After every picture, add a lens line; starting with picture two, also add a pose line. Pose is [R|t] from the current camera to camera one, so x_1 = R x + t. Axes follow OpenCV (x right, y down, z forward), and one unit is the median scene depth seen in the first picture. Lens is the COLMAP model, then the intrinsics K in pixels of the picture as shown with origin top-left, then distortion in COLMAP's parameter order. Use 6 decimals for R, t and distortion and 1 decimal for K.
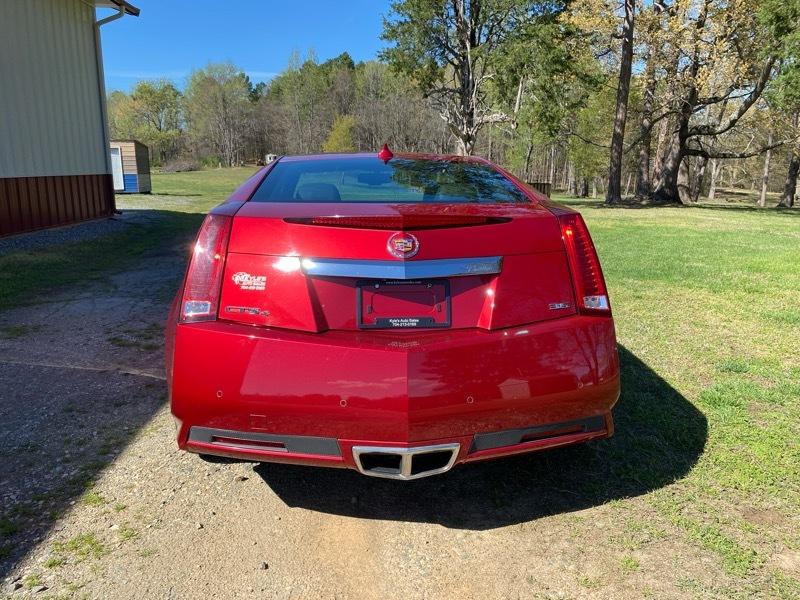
lens RADIAL K [[611.9, 0, 406.0], [0, 611.9, 295.7], [0, 0, 1]] dist [0.023465, -0.019703]
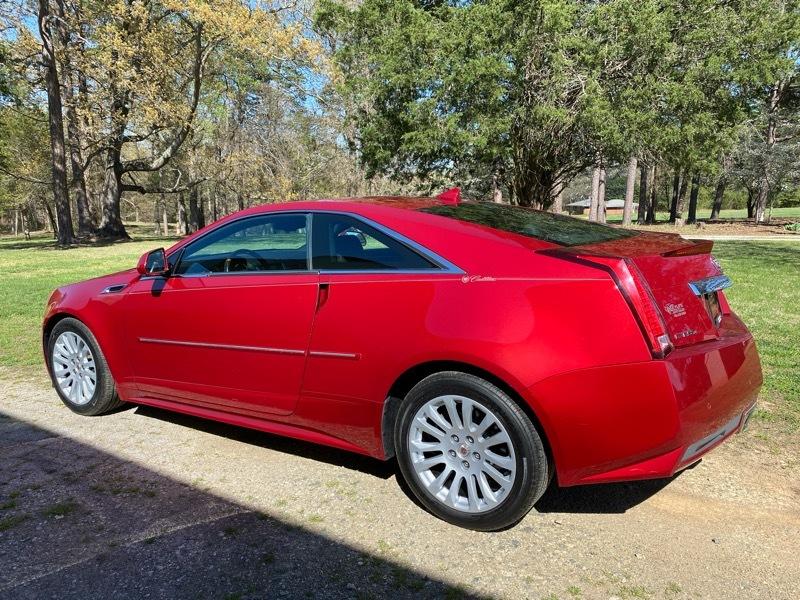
lens RADIAL K [[611.9, 0, 397.9], [0, 611.9, 305.2], [0, 0, 1]] dist [0.023465, -0.019703]
pose [[0.604077, -0.162348, 0.780214, -0.850959], [0.192775, 0.979722, 0.054606, -0.113022], [-0.773258, 0.117420, 0.623125, 0.393050]]
